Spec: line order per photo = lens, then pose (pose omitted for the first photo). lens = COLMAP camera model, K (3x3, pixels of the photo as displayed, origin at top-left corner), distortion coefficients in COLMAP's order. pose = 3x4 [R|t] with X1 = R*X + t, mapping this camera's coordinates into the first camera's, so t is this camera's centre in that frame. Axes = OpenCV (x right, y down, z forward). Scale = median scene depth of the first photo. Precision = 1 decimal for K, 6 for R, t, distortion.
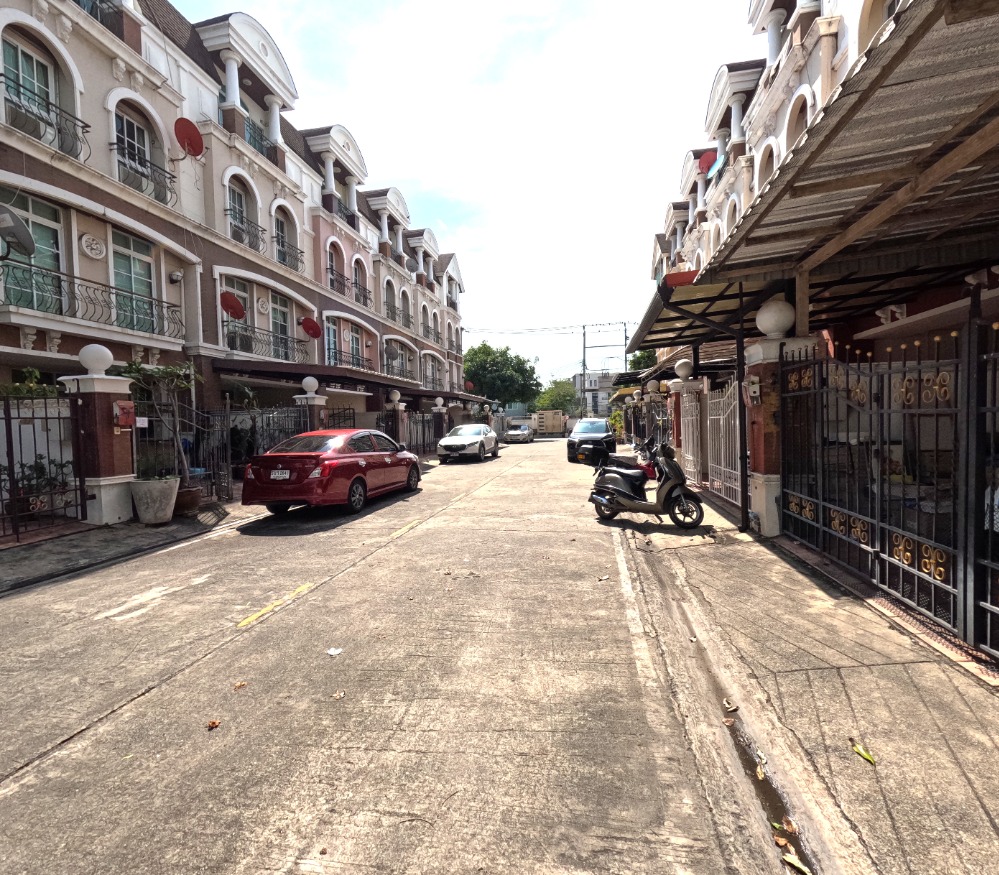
lens RADIAL K [[479.3, 0, 498.5], [0, 479.3, 441.3], [0, 0, 1]] dist [0.000868, 0.000749]
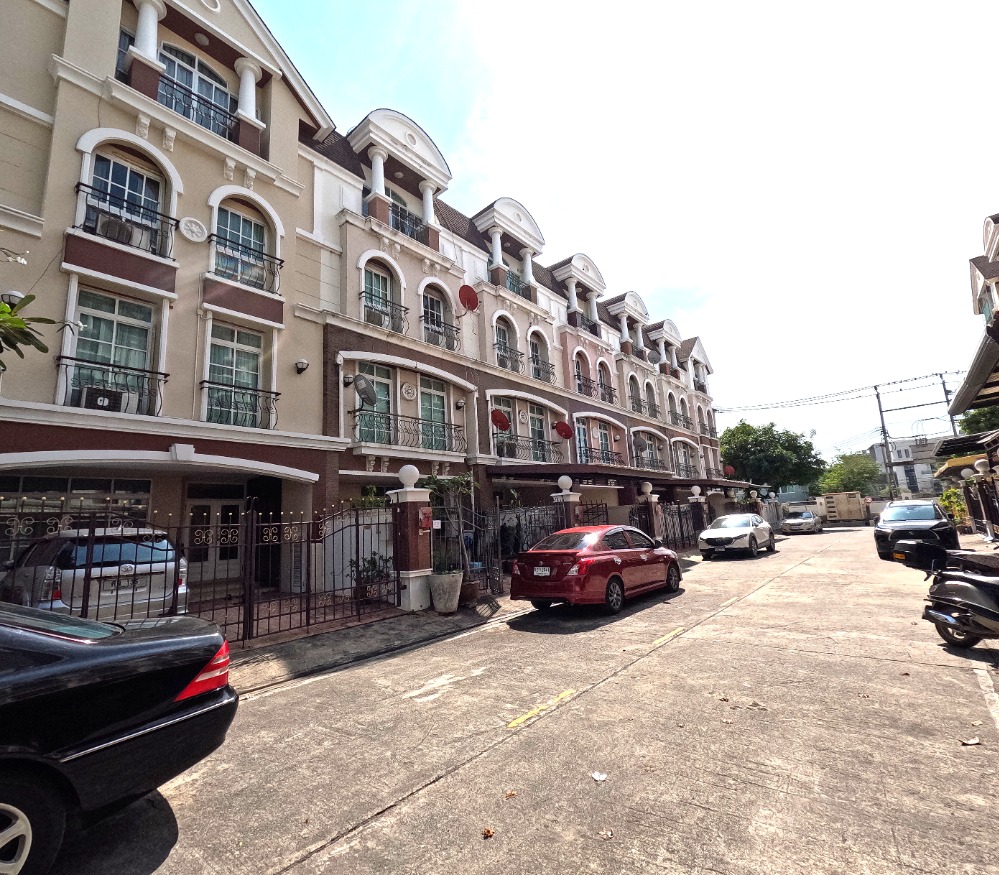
lens RADIAL K [[479.3, 0, 499.3], [0, 479.3, 443.1], [0, 0, 1]] dist [0.000868, 0.000749]
pose [[0.870671, -0.110816, -0.479220, 0.001526], [0.019200, 0.981204, -0.192014, -0.004516], [0.491491, 0.157980, 0.856434, 0.000263]]
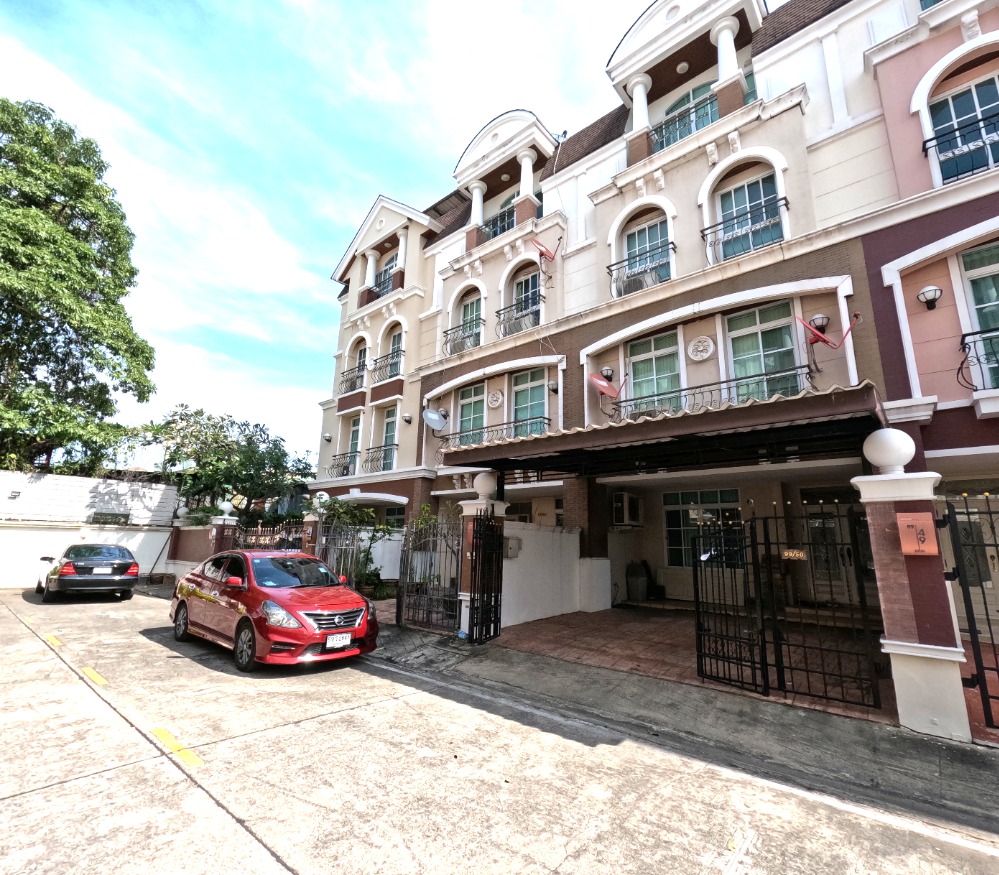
lens RADIAL K [[529.8, 0, 448.0], [0, 529.8, 410.0], [0, 0, 1]] dist [0.004232, 0.000887]
pose [[-0.579815, -0.198502, -0.790197, 0.570931], [-0.043314, 0.976005, -0.213396, -0.121138], [0.813596, -0.089504, -0.574500, 2.925237]]
